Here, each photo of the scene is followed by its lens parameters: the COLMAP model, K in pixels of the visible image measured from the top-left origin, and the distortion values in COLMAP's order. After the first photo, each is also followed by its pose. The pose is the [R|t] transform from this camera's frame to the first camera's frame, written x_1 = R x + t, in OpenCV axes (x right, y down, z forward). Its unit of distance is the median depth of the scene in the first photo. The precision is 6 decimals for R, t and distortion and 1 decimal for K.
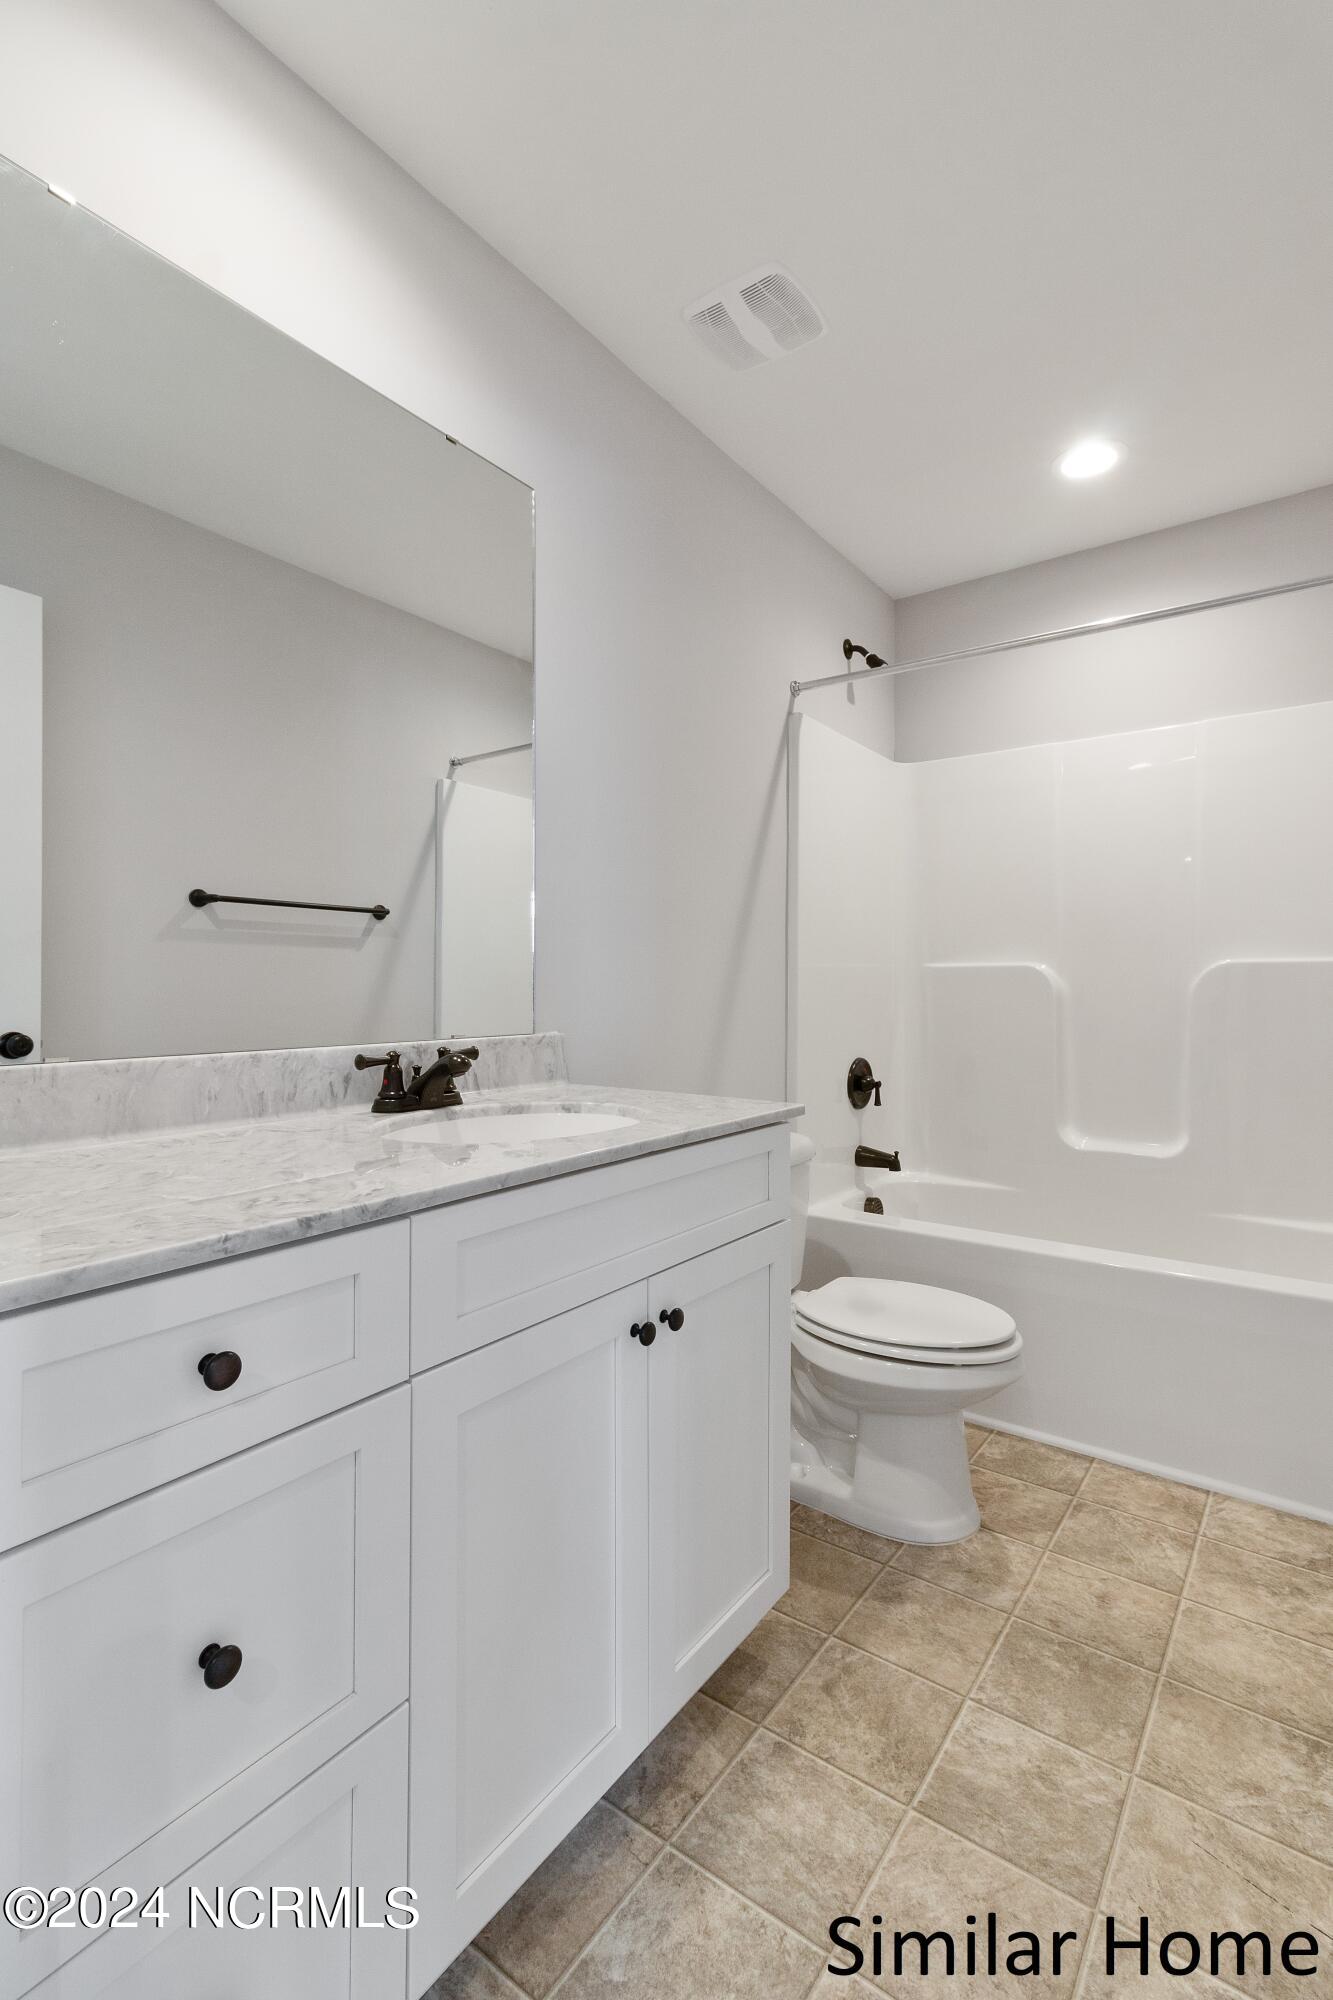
lens RADIAL K [[913.9, 0, 671.3], [0, 913.9, 992.9], [0, 0, 1]] dist [0.003947, 0.001395]
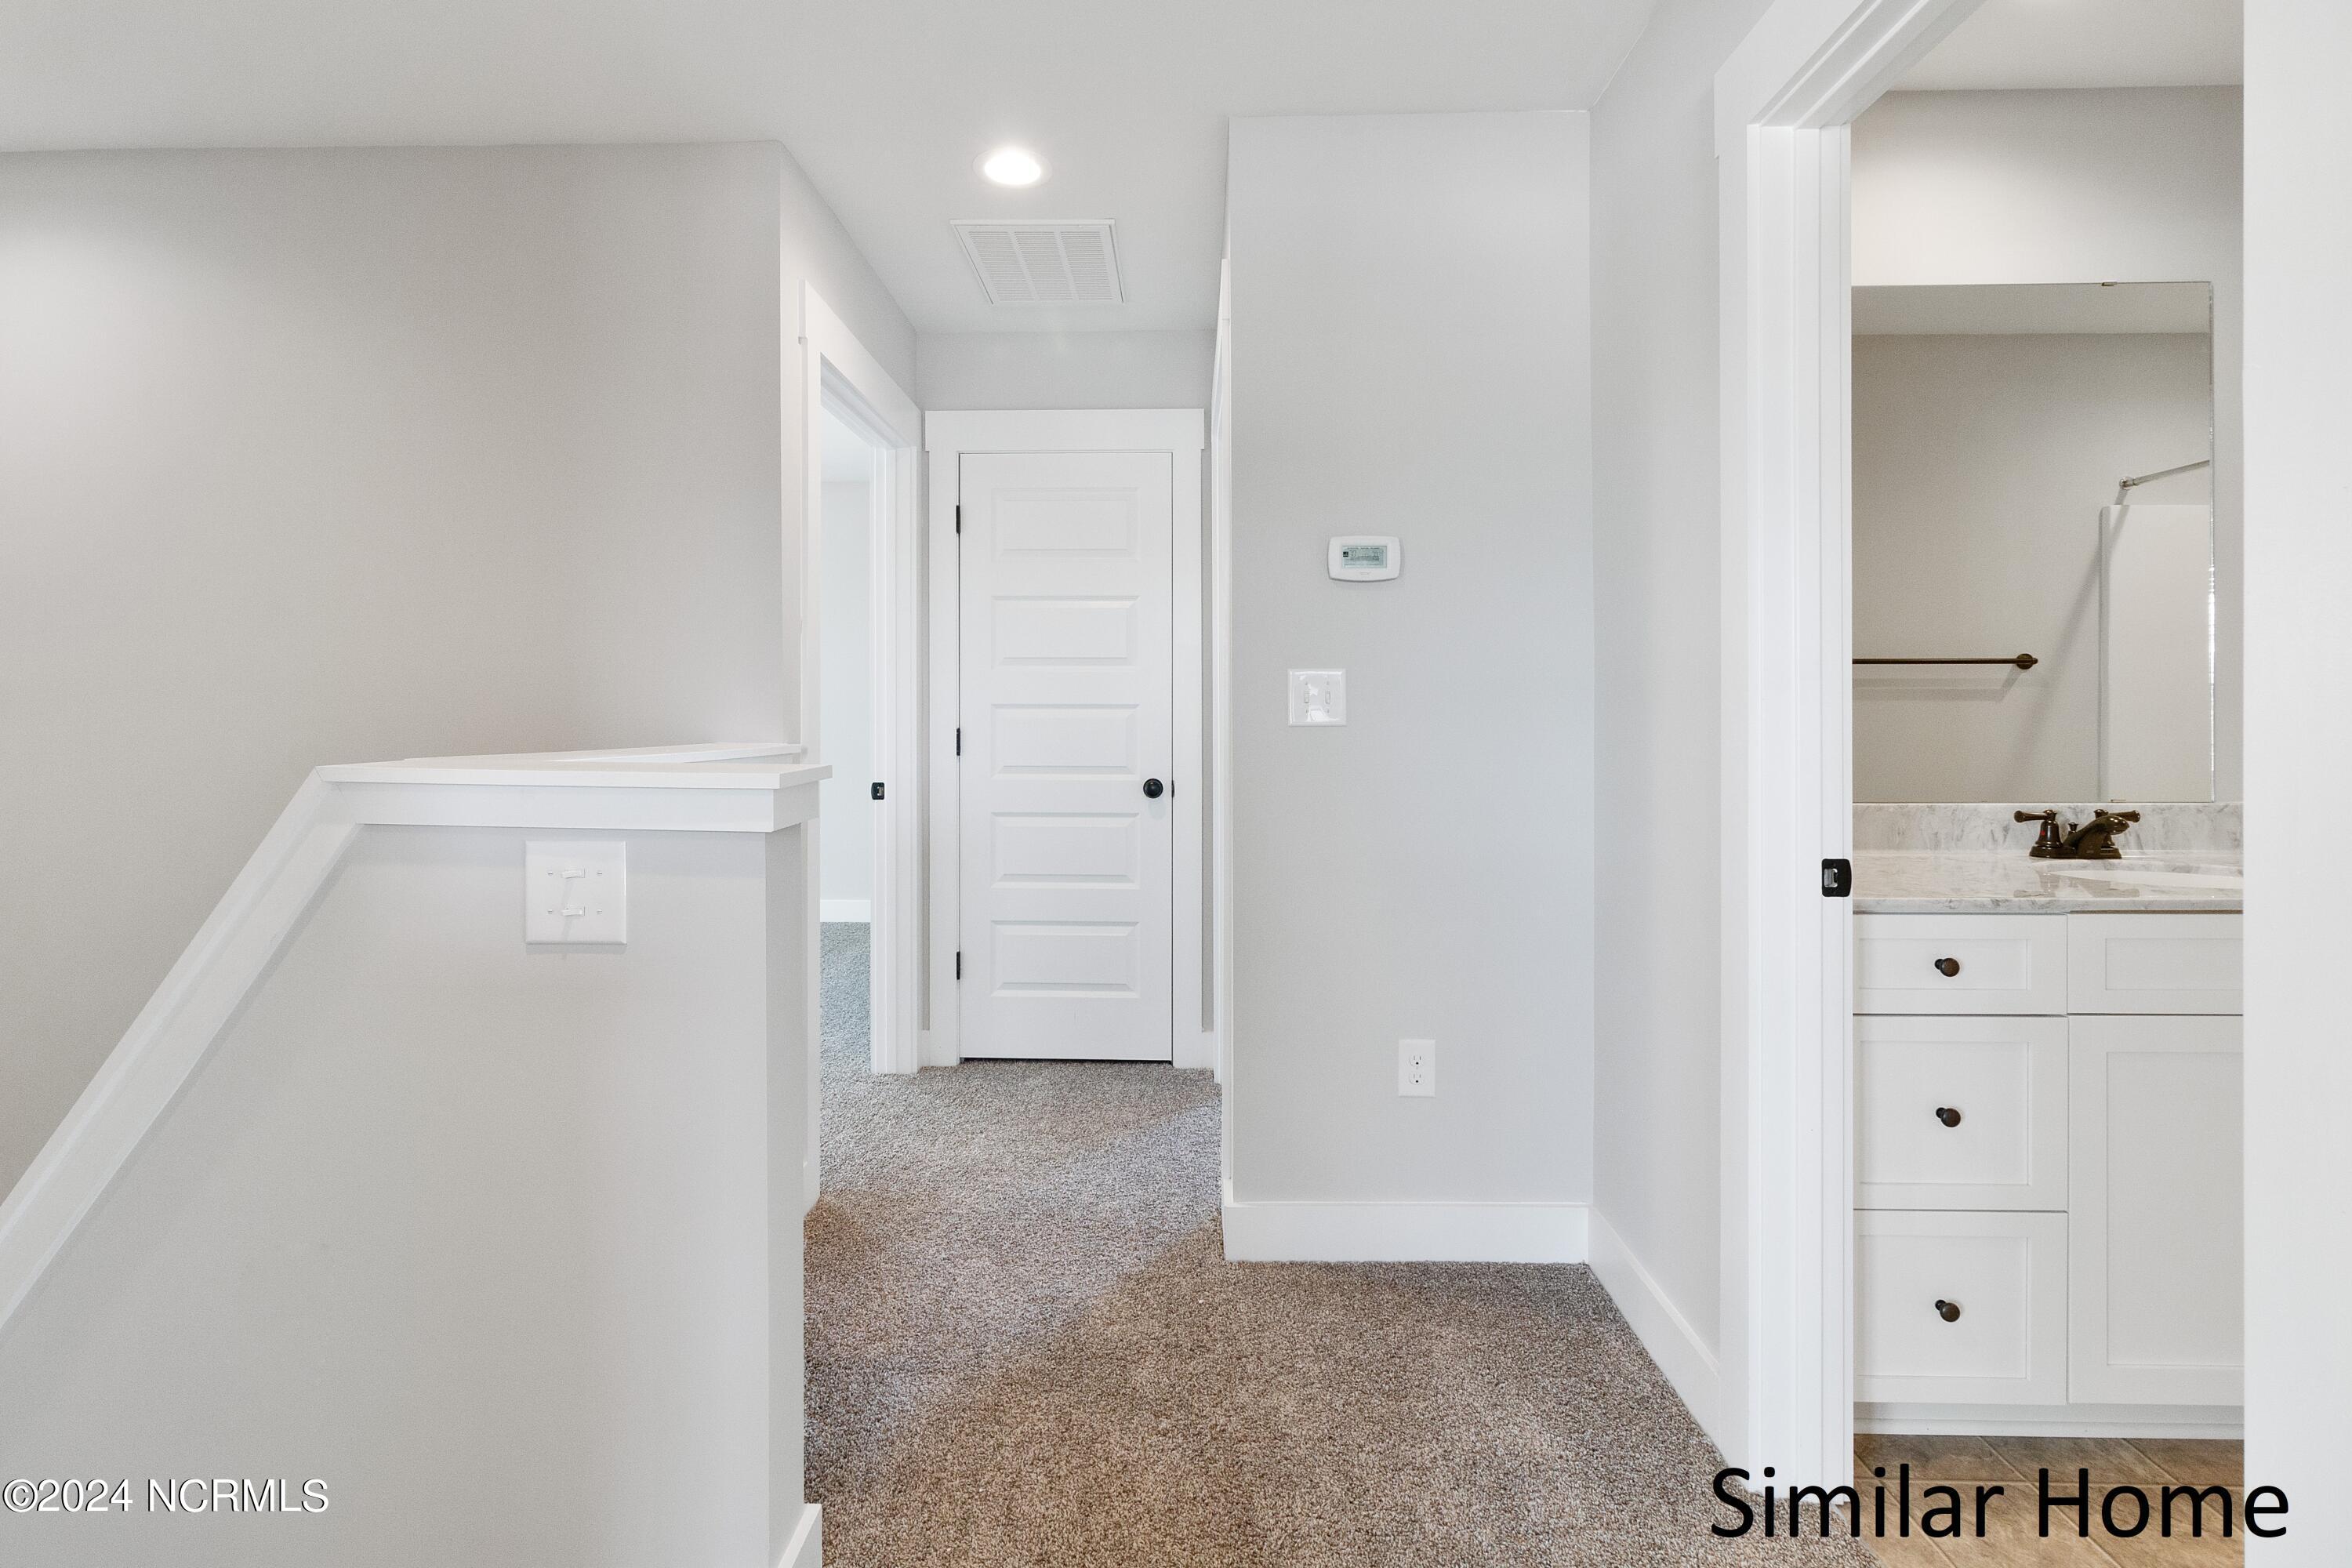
lens RADIAL K [[1074.7, 0, 1177.5], [0, 1074.7, 707.8], [0, 0, 1]] dist [0.003947, 0.001395]
pose [[0.568824, -0.006332, -0.822435, 0.243604], [-0.001922, 0.999957, -0.009028, -0.063425], [0.822457, 0.006716, 0.568787, -0.864515]]
